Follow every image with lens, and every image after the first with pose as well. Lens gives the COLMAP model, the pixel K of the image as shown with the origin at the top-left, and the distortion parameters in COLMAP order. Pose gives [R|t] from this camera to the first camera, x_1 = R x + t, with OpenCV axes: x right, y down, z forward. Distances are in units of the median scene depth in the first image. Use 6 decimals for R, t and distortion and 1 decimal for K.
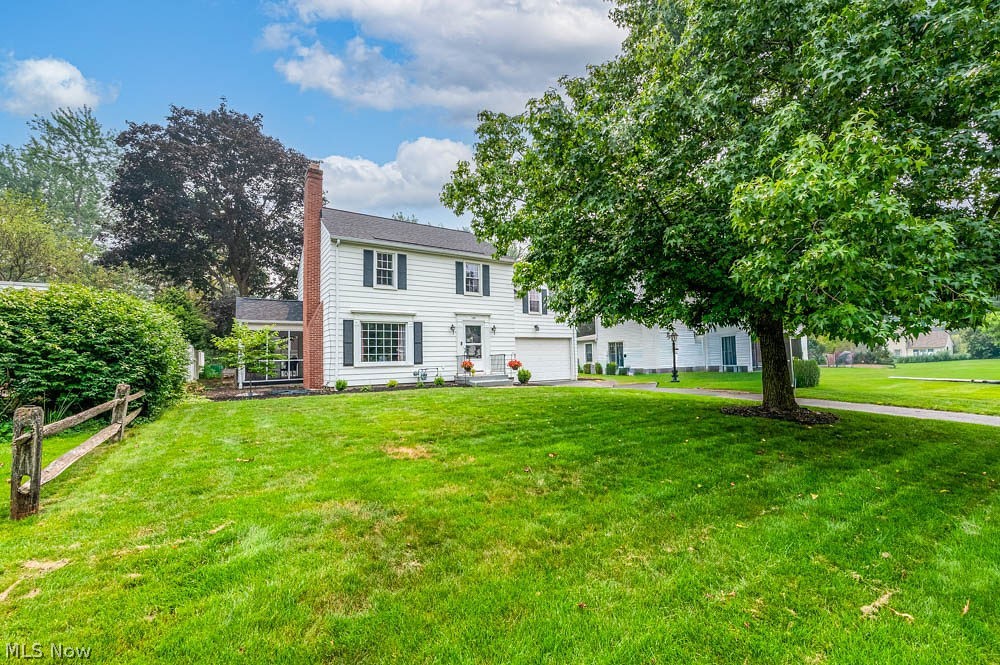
lens RADIAL K [[404.2, 0, 496.6], [0, 404.2, 332.8], [0, 0, 1]] dist [-0.001303, -0.000146]
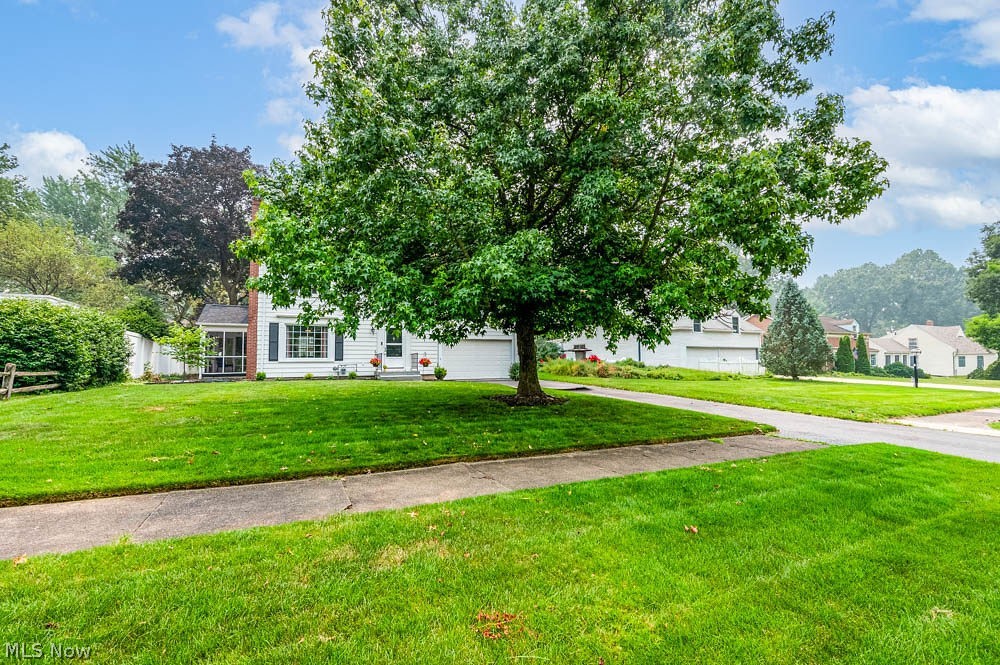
lens RADIAL K [[404.2, 0, 498.3], [0, 404.2, 338.1], [0, 0, 1]] dist [-0.001303, -0.000146]
pose [[0.993738, 0.003934, -0.111669, 0.396167], [-0.003629, 0.999989, 0.002935, 0.006856], [0.111680, -0.002511, 0.993741, -0.115892]]
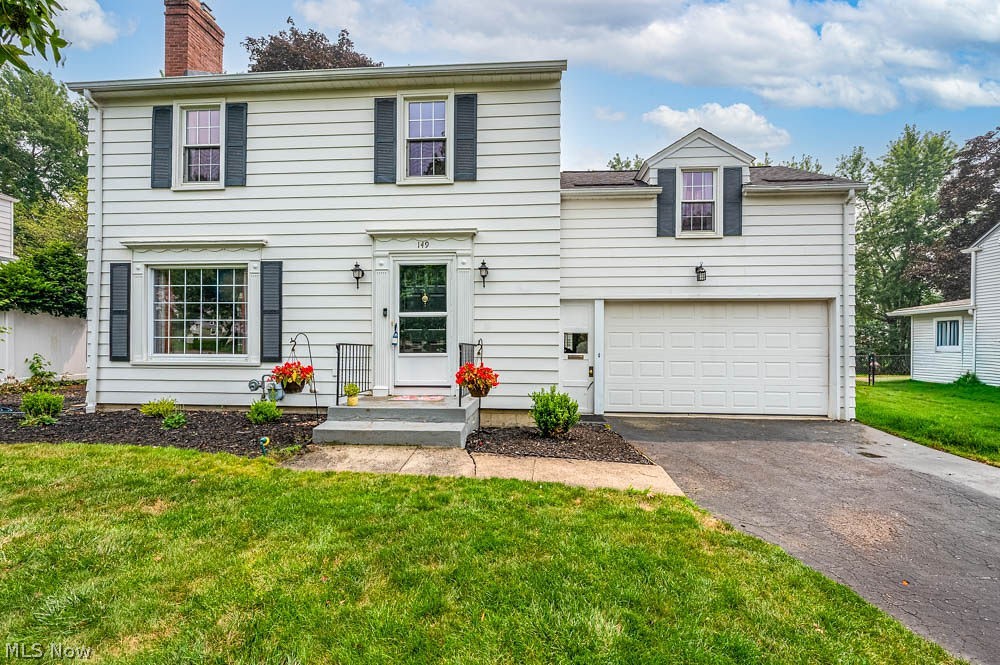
lens RADIAL K [[404.2, 0, 507.9], [0, 404.2, 335.8], [0, 0, 1]] dist [-0.001303, -0.000146]
pose [[0.798693, 0.020569, -0.601388, 0.250761], [0.015473, 0.998383, 0.054698, 0.030422], [0.601540, -0.052992, 0.797083, 0.811435]]
